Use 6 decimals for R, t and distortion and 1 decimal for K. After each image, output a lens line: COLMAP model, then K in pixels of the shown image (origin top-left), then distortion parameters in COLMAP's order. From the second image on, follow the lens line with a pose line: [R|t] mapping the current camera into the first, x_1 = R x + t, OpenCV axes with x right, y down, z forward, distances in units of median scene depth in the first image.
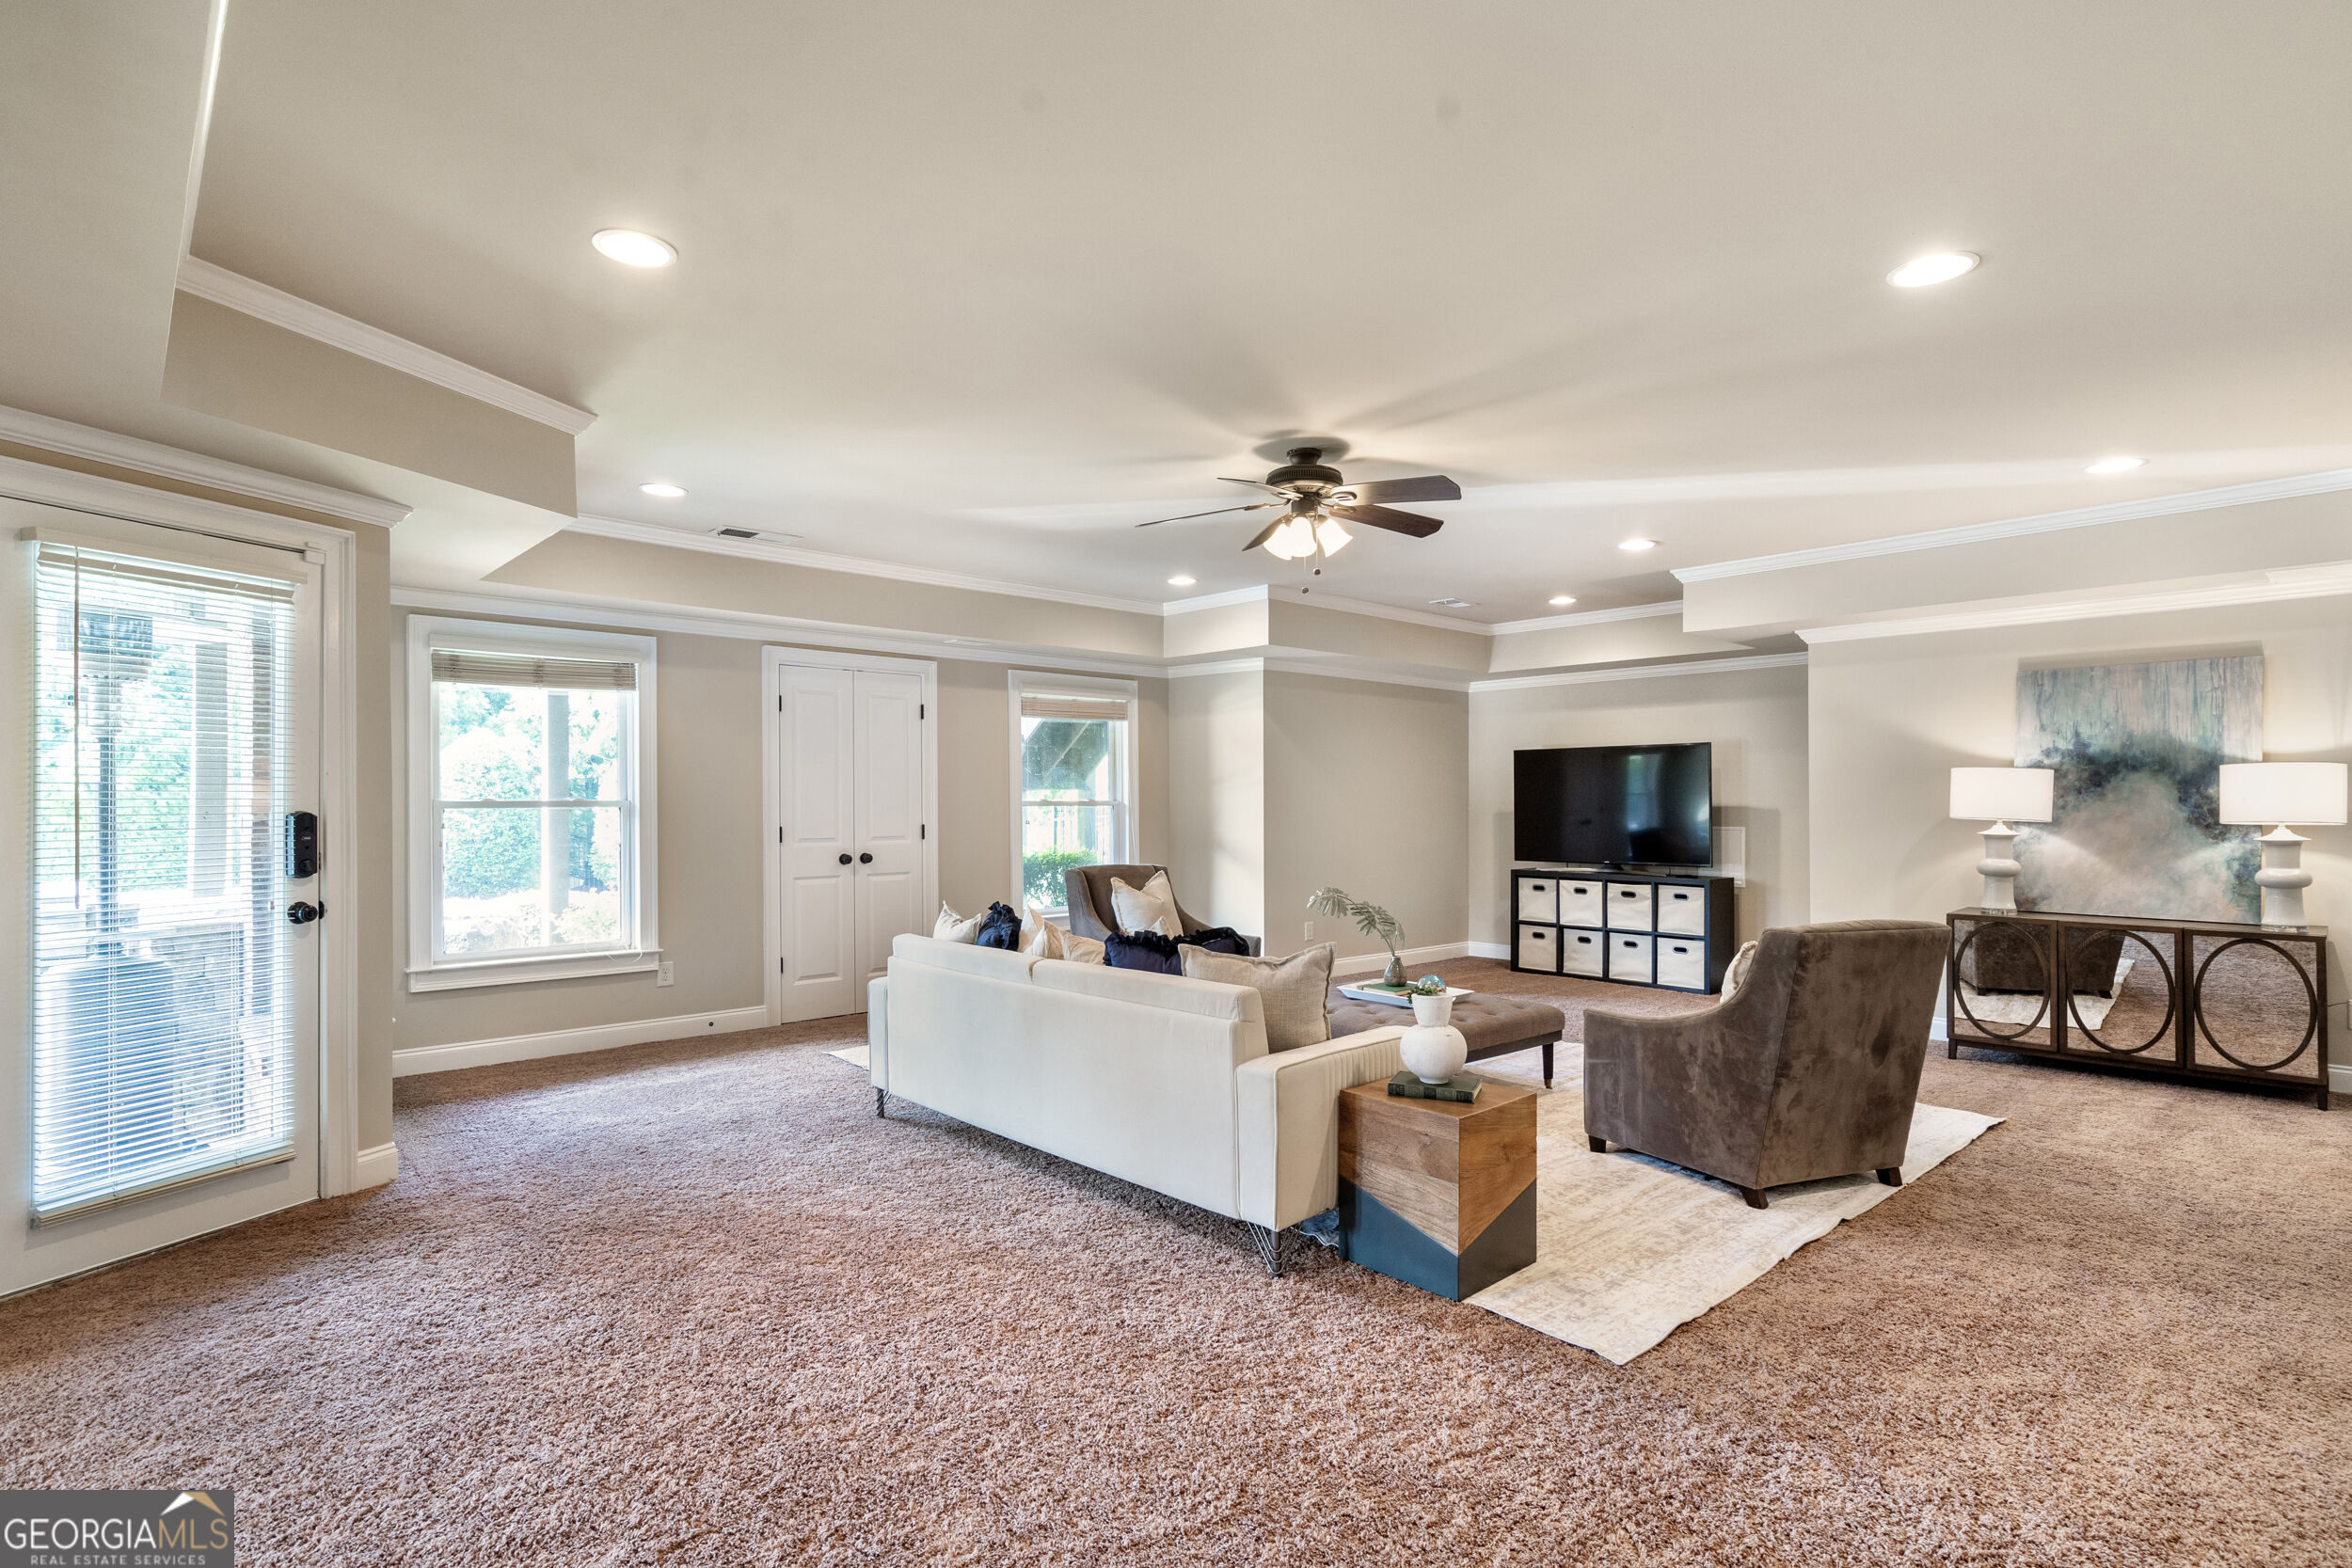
lens RADIAL K [[1150.0, 0, 1182.5], [0, 1150.0, 787.6], [0, 0, 1]] dist [-0.001026, -0.000016]
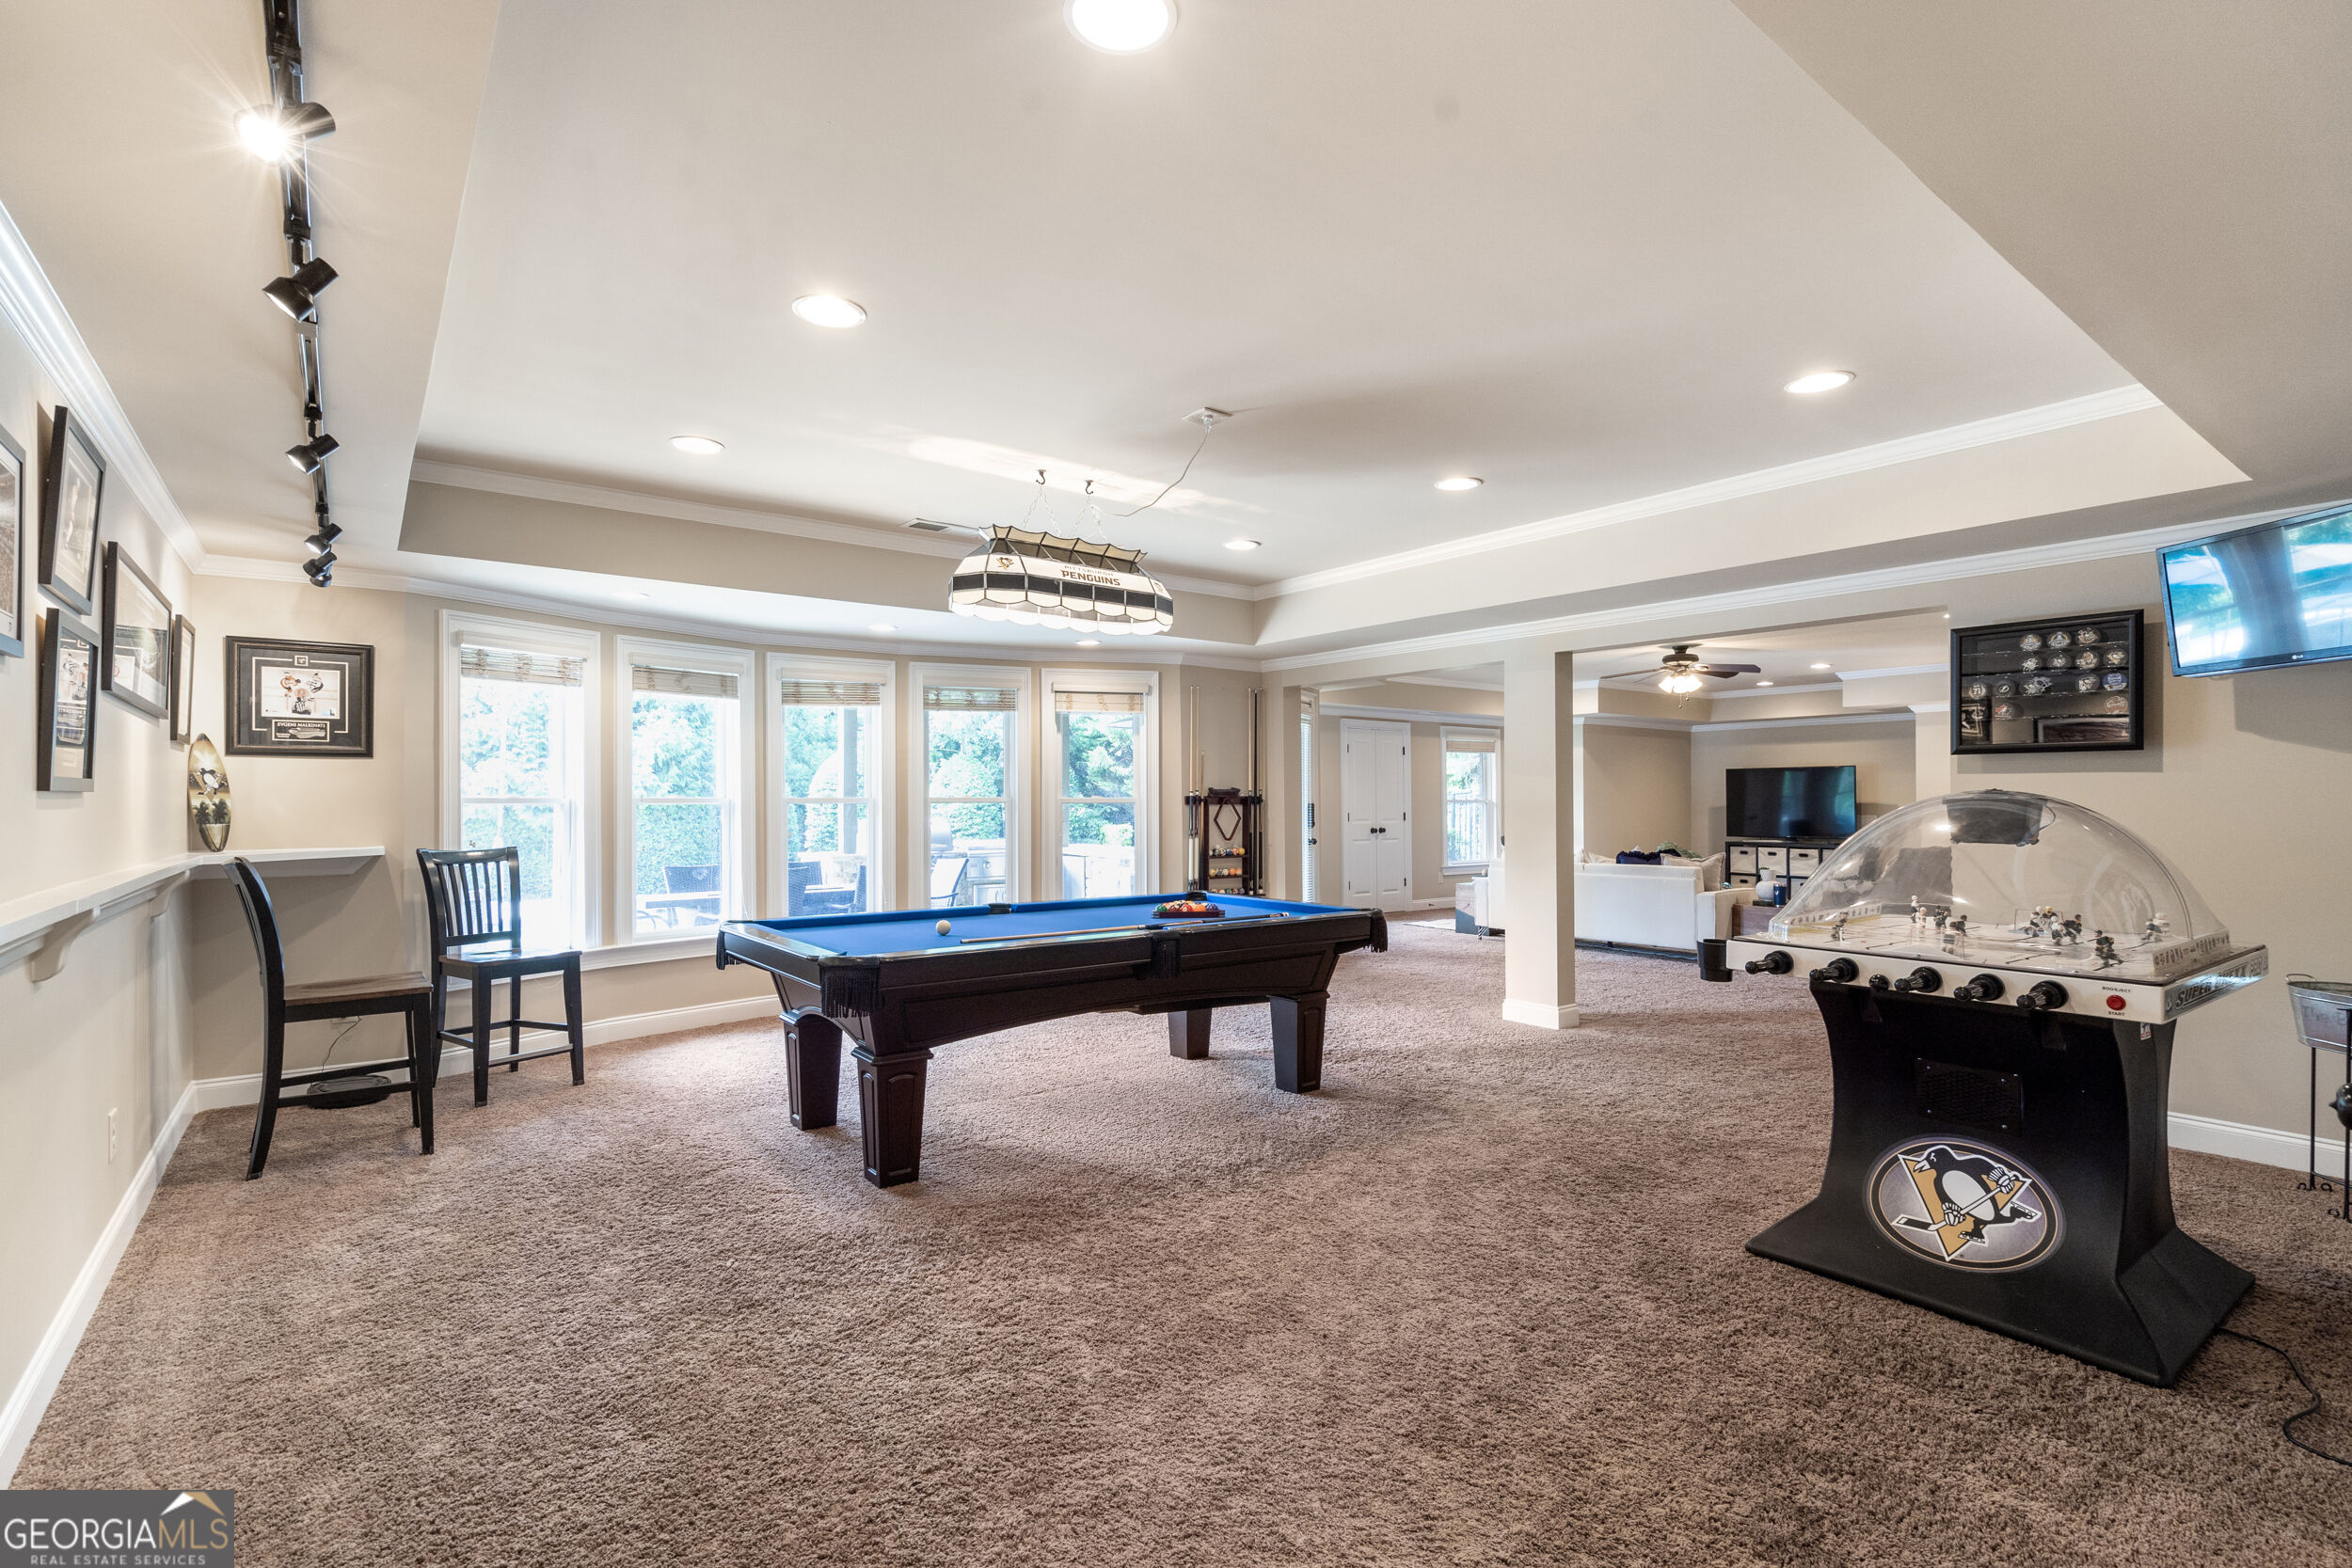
lens RADIAL K [[1095.0, 0, 1170.4], [0, 1095.0, 790.1], [0, 0, 1]] dist [-0.016028, 0.000210]
pose [[0.994122, 0.002199, -0.108241, -0.393886], [-0.001716, 0.999988, 0.004553, -0.009763], [0.108249, -0.004340, 0.994114, -0.749018]]
